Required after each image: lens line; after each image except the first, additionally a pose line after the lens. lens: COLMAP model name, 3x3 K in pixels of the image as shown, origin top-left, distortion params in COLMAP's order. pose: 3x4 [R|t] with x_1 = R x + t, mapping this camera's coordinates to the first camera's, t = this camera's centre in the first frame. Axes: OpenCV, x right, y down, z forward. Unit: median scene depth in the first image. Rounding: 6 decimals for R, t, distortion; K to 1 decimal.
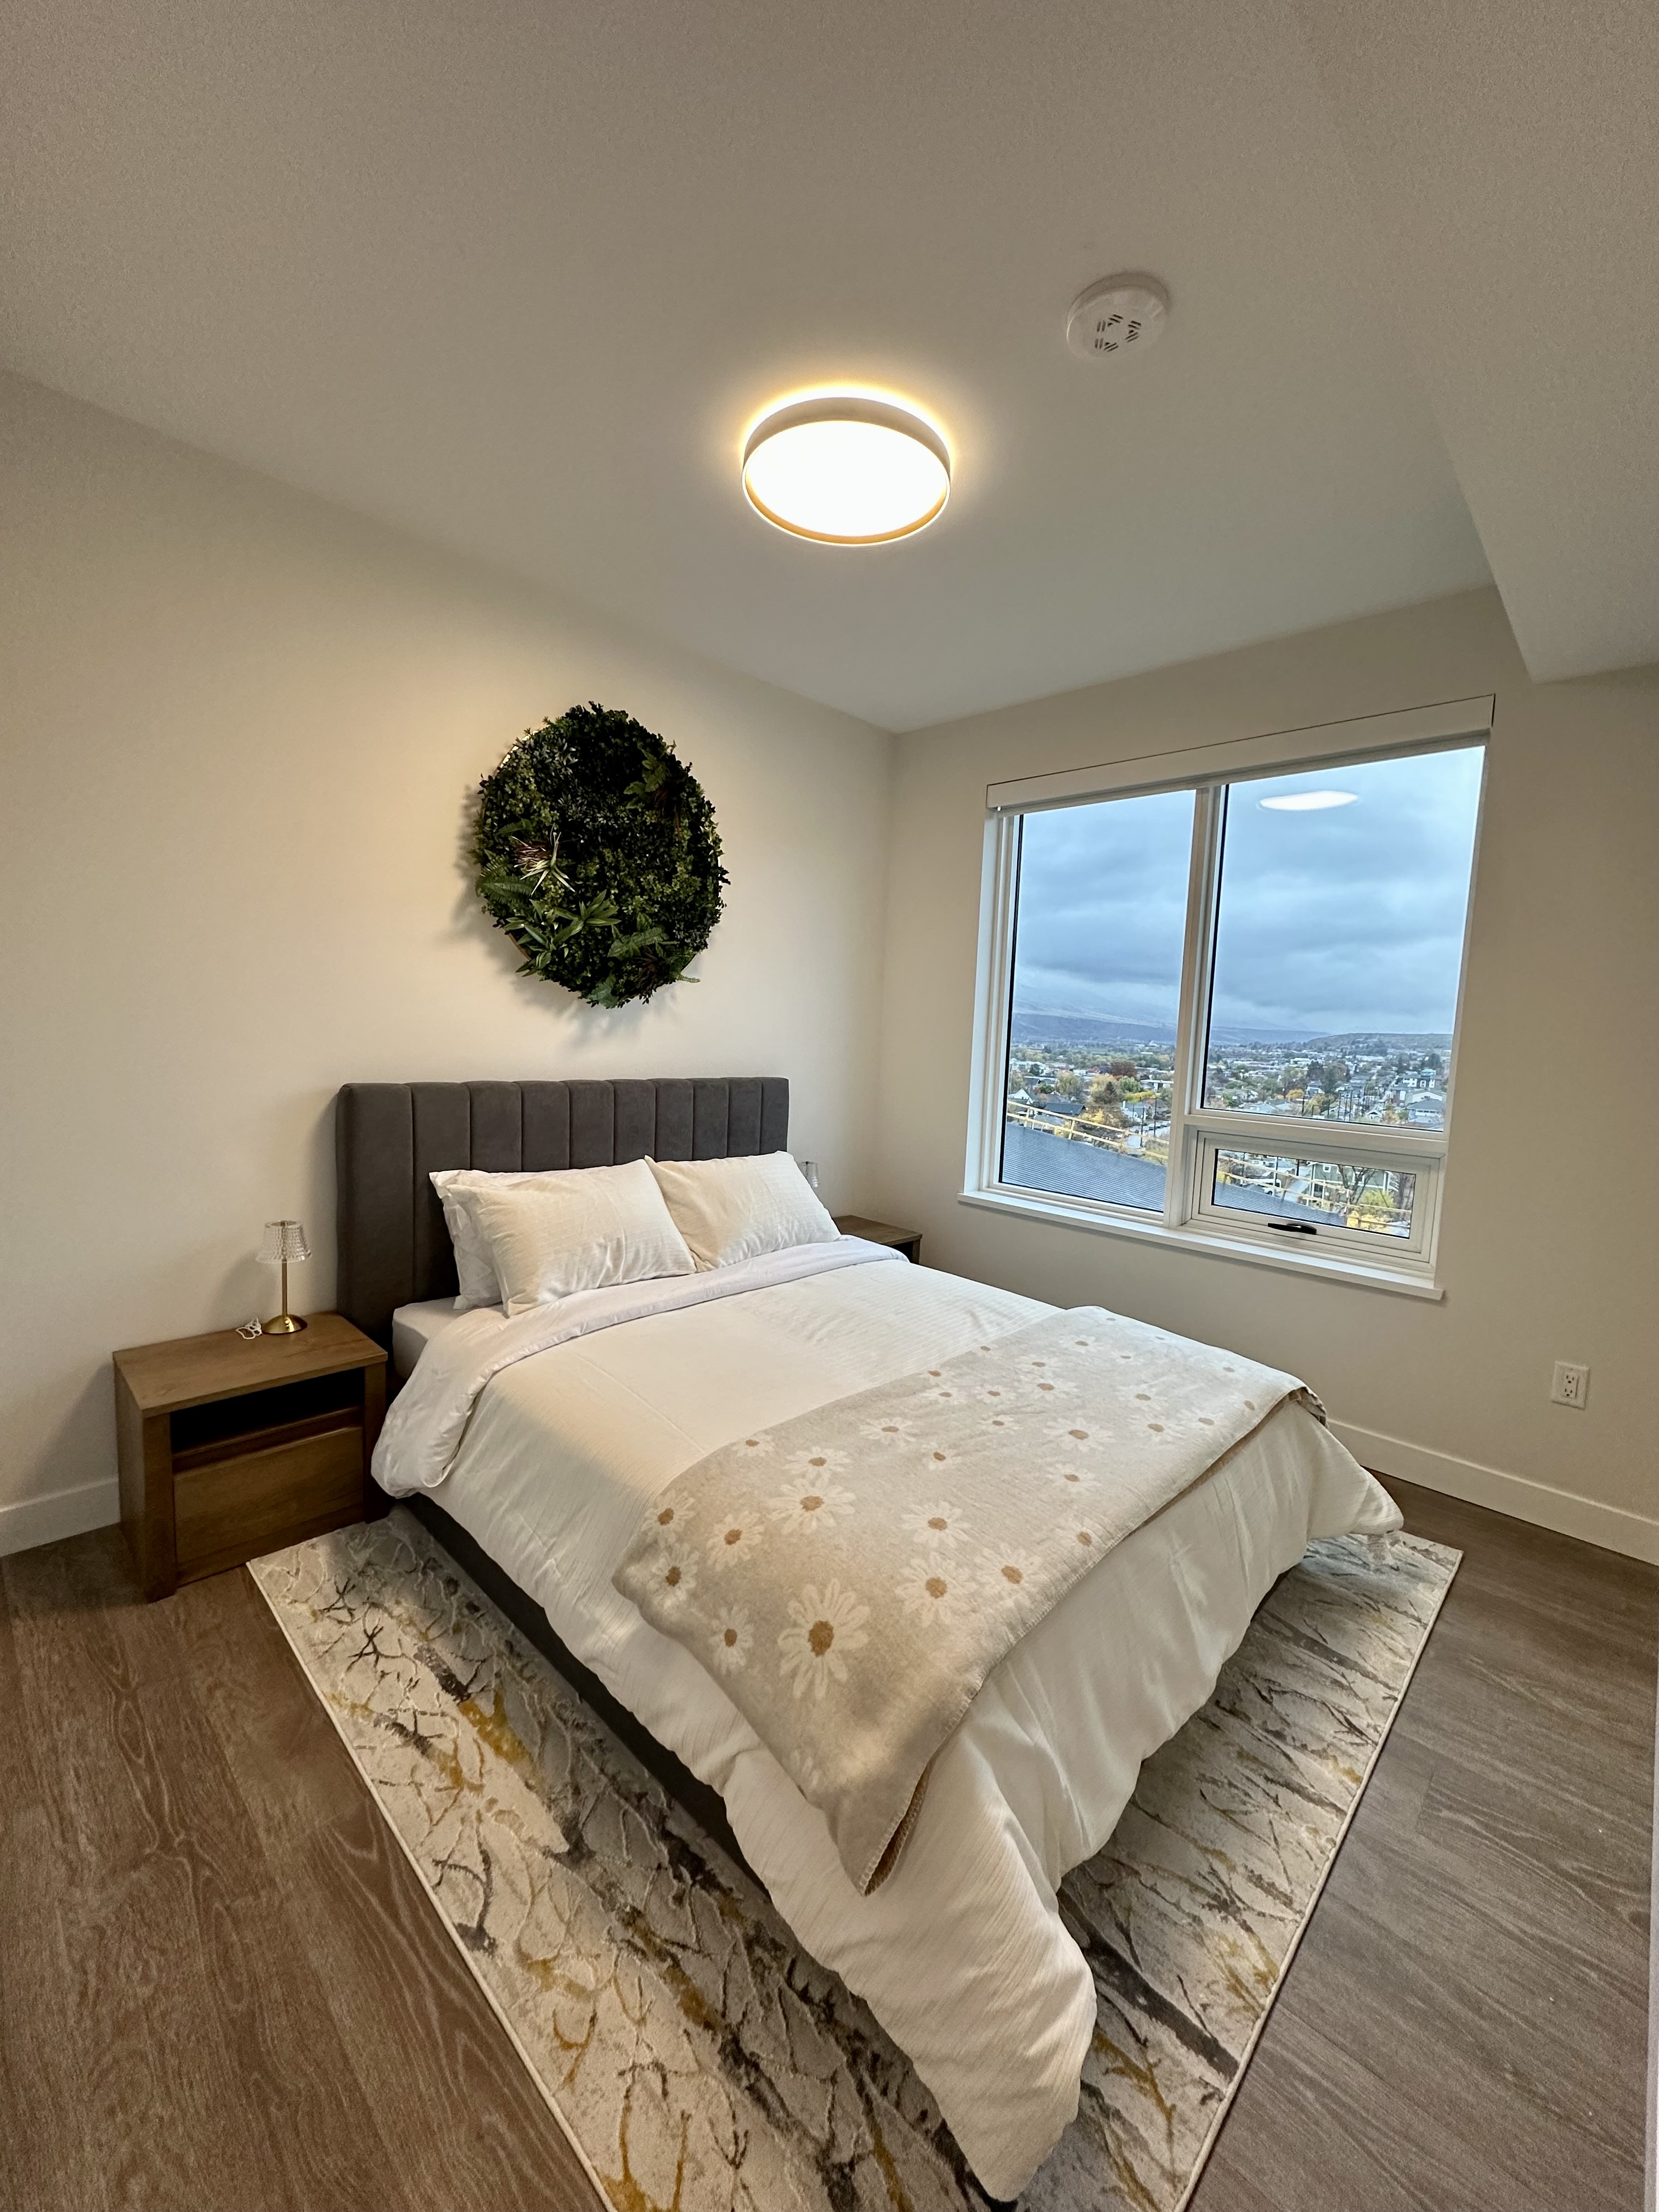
lens RADIAL K [[883.0, 0, 827.0], [0, 883.0, 1106.6], [0, 0, 1]] dist [-0.000575, 0.000650]
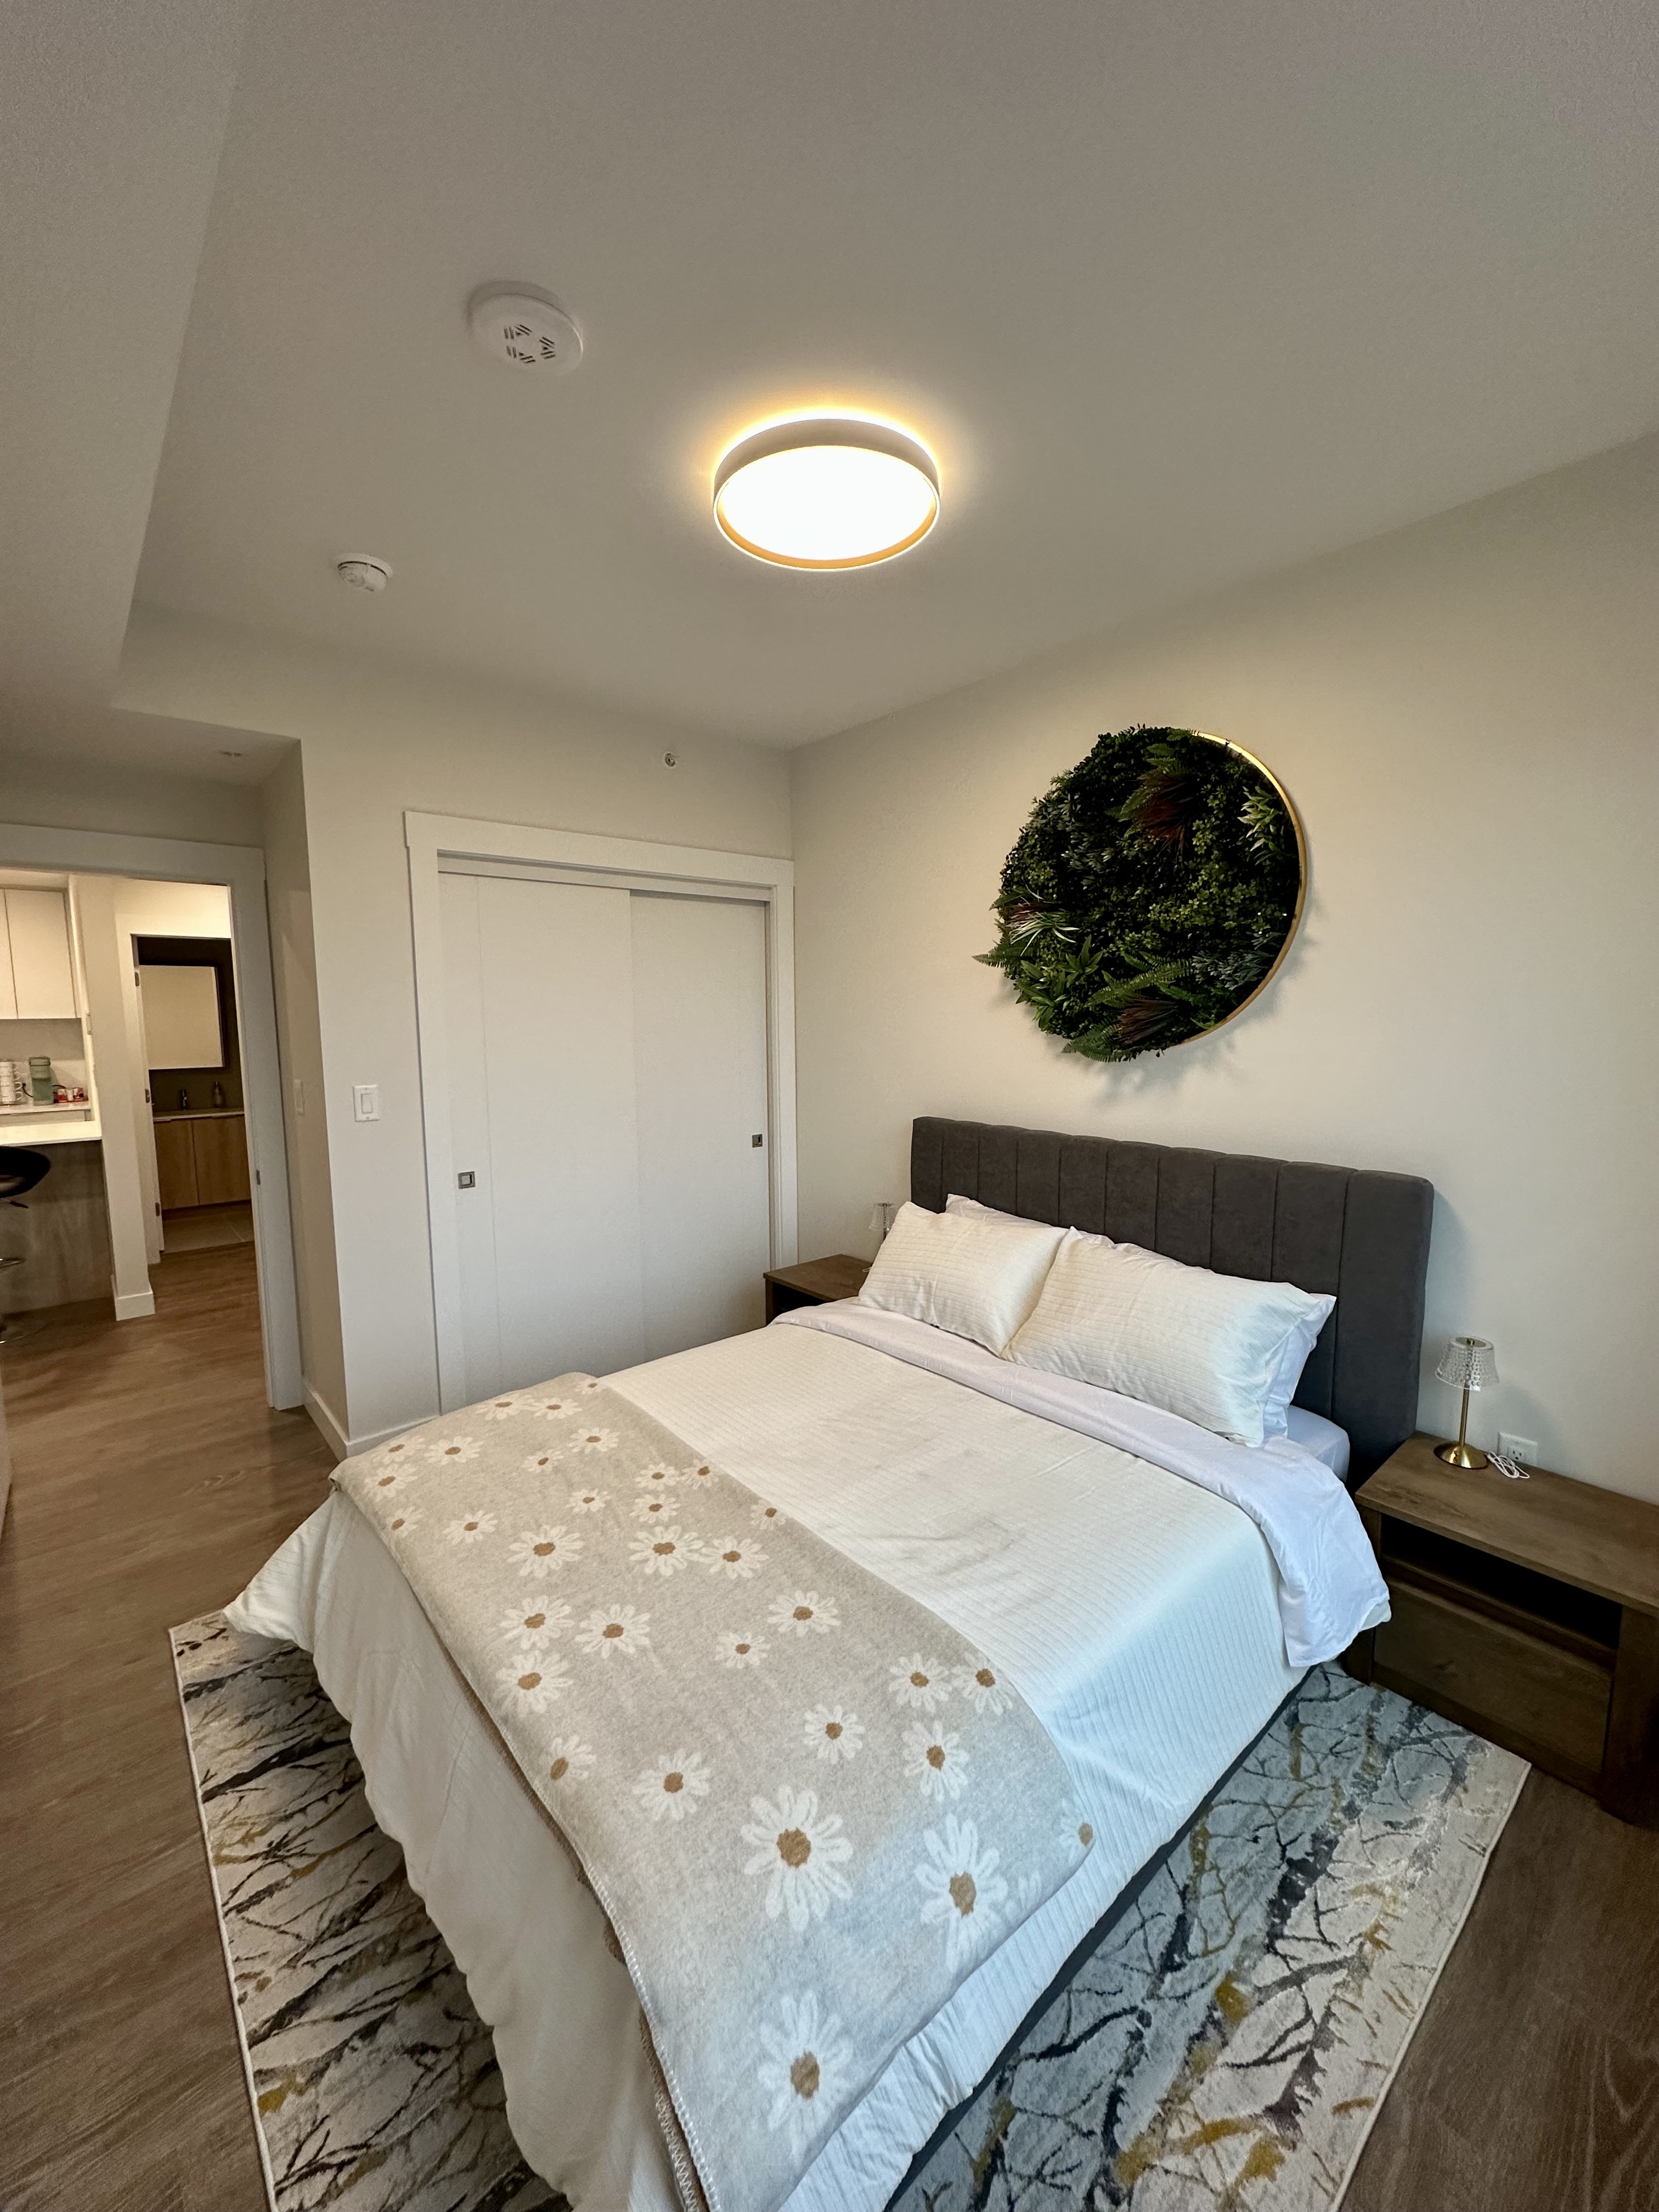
lens RADIAL K [[883.0, 0, 826.8], [0, 883.0, 1107.7], [0, 0, 1]] dist [-0.000575, 0.000650]
pose [[-0.089742, 0.070025, -0.993500, 1.024959], [-0.090964, 0.992780, 0.078191, -0.163521], [0.991802, 0.097390, -0.082724, 1.191955]]
